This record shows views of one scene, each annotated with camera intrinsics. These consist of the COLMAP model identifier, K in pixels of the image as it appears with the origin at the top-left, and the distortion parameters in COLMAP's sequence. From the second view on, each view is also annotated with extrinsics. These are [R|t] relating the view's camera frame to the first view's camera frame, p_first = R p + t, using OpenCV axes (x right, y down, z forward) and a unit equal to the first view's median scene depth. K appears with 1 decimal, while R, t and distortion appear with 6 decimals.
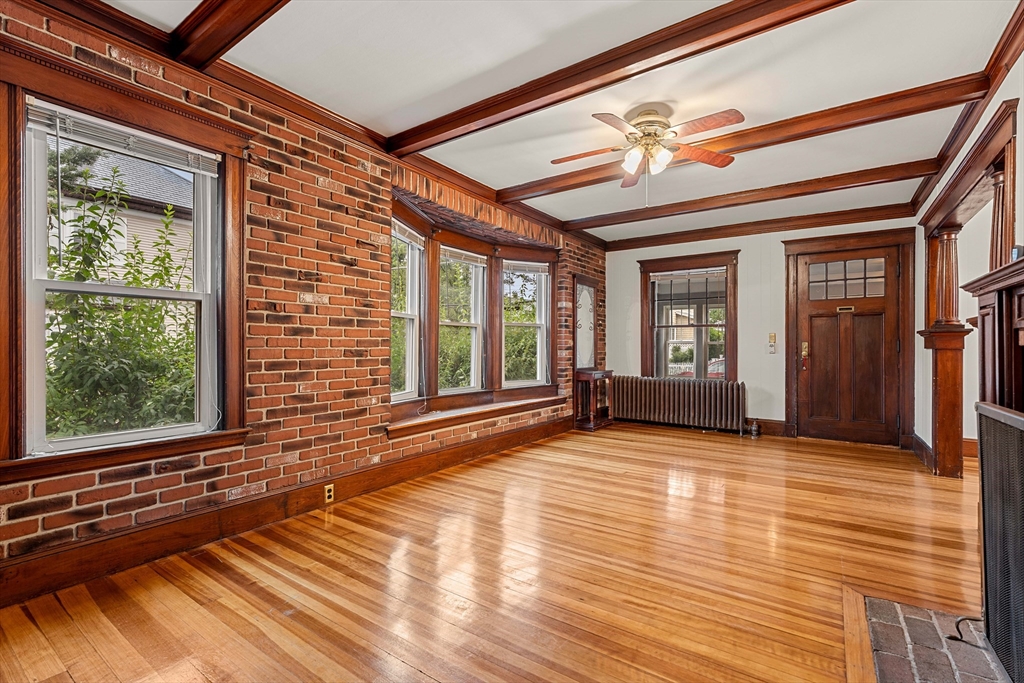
lens RADIAL K [[463.2, 0, 510.1], [0, 463.2, 346.6], [0, 0, 1]] dist [0.002295, 0.000278]
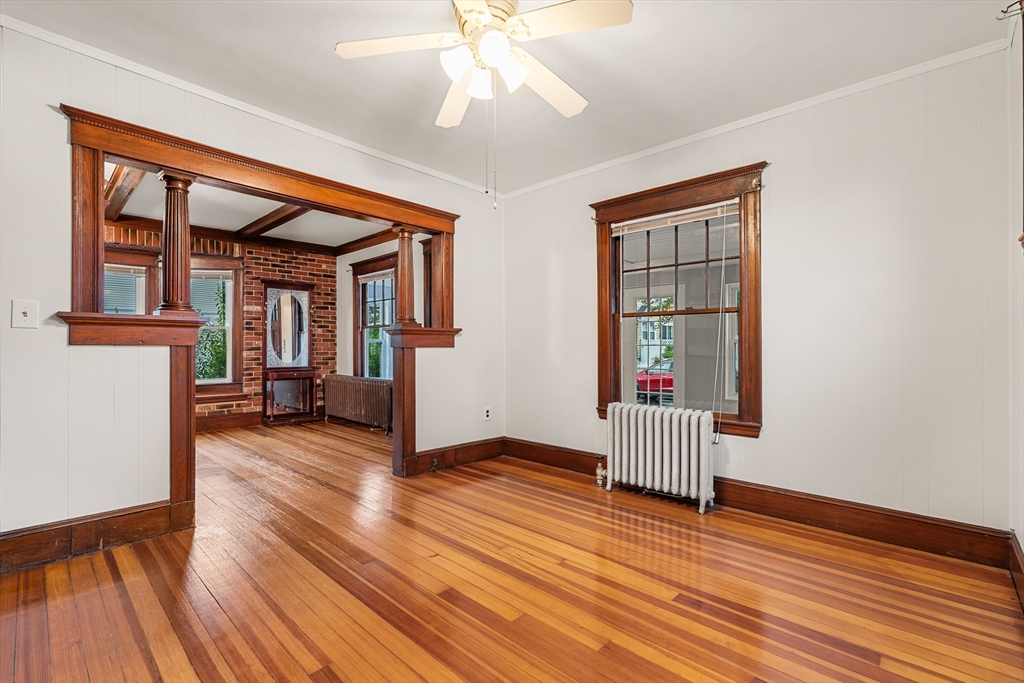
lens RADIAL K [[454.4, 0, 512.0], [0, 454.4, 341.5], [0, 0, 1]] dist [0.000869, -0.000235]
pose [[0.989621, -0.009102, -0.143416, 1.269077], [0.007973, 0.999933, -0.008448, 0.000268], [0.143484, 0.007217, 0.989626, 0.064475]]
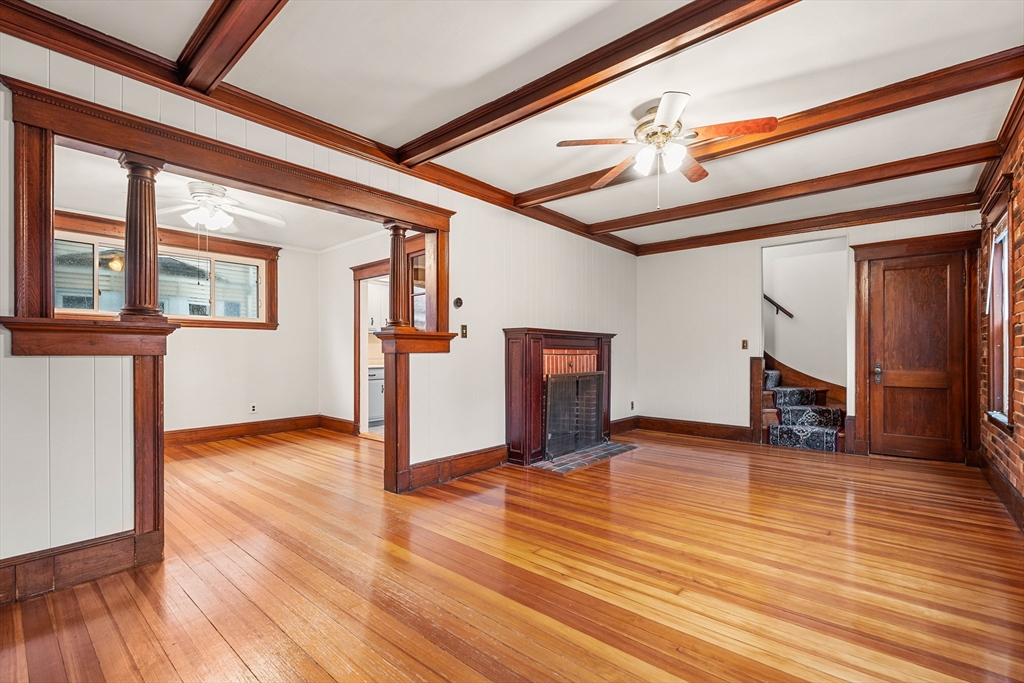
lens RADIAL K [[458.1, 0, 514.5], [0, 458.1, 354.8], [0, 0, 1]] dist [0.000226, 0.000420]
pose [[-0.994689, -0.004969, 0.102807, 0.375852], [-0.004844, 0.999987, 0.001464, 0.000666], [-0.102812, 0.000958, -0.994700, 1.505848]]
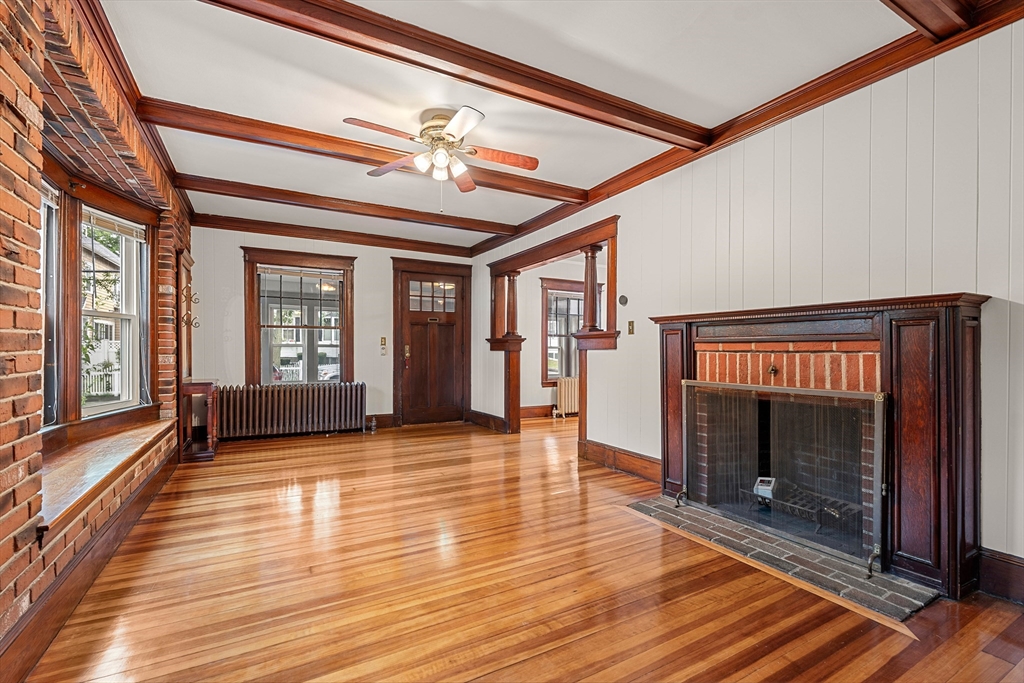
lens RADIAL K [[456.2, 0, 511.6], [0, 456.2, 351.5], [0, 0, 1]] dist [0.000130, 0.000000]
pose [[0.439915, -0.005125, 0.898025, -0.404289], [-0.001674, 0.999977, 0.006526, -0.003007], [-0.898038, -0.004374, 0.439897, 0.325688]]
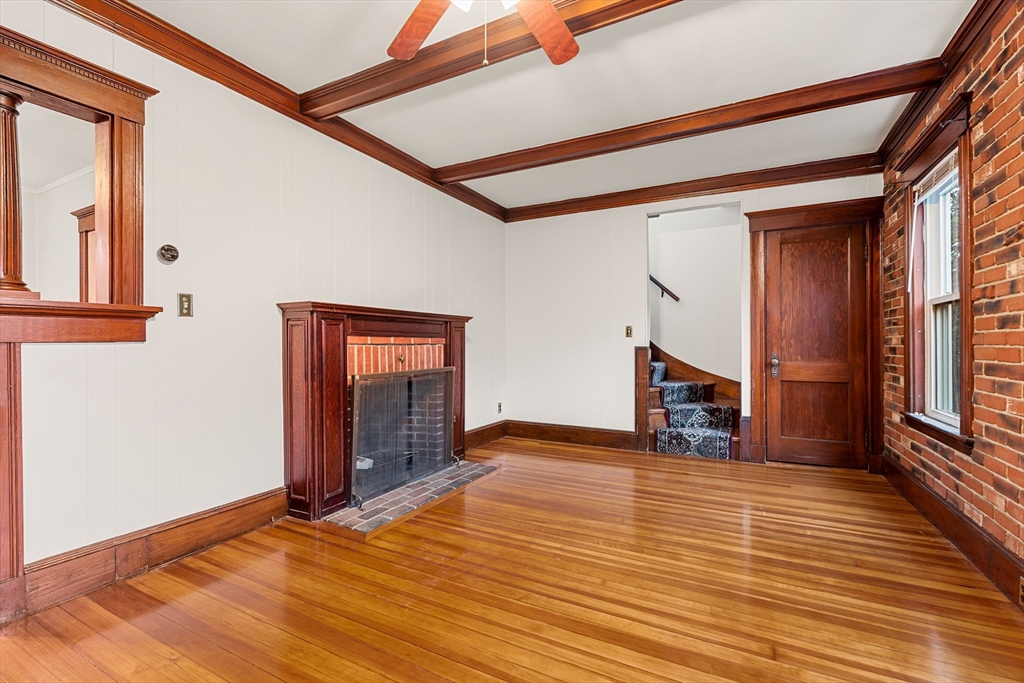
lens RADIAL K [[453.9, 0, 512.0], [0, 453.9, 344.2], [0, 0, 1]] dist [-0.001211, -0.000142]
pose [[-0.992760, -0.001316, -0.120107, 0.248961], [-0.001259, 0.999999, -0.000553, 0.000888], [0.120107, -0.000397, -0.992761, 1.139766]]
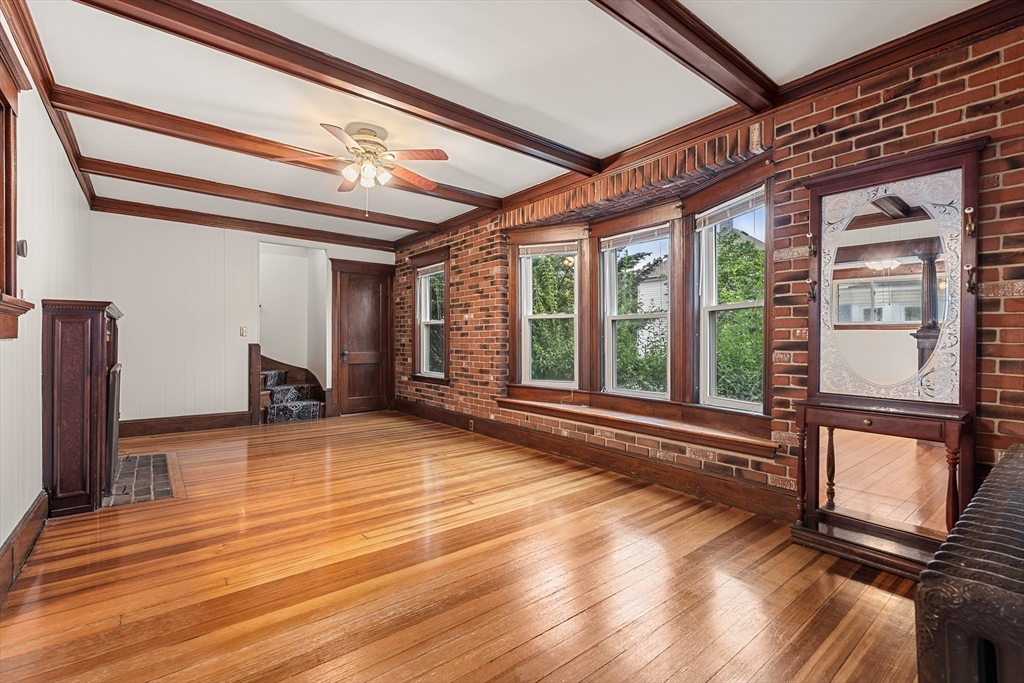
lens RADIAL K [[454.4, 0, 512.0], [0, 454.4, 341.5], [0, 0, 1]] dist [0.000869, -0.000235]
pose [[-0.284577, -0.004103, -0.958644, 0.945904], [-0.003158, 0.999989, -0.003342, 0.001420], [0.958648, 0.002076, -0.284587, 1.256190]]
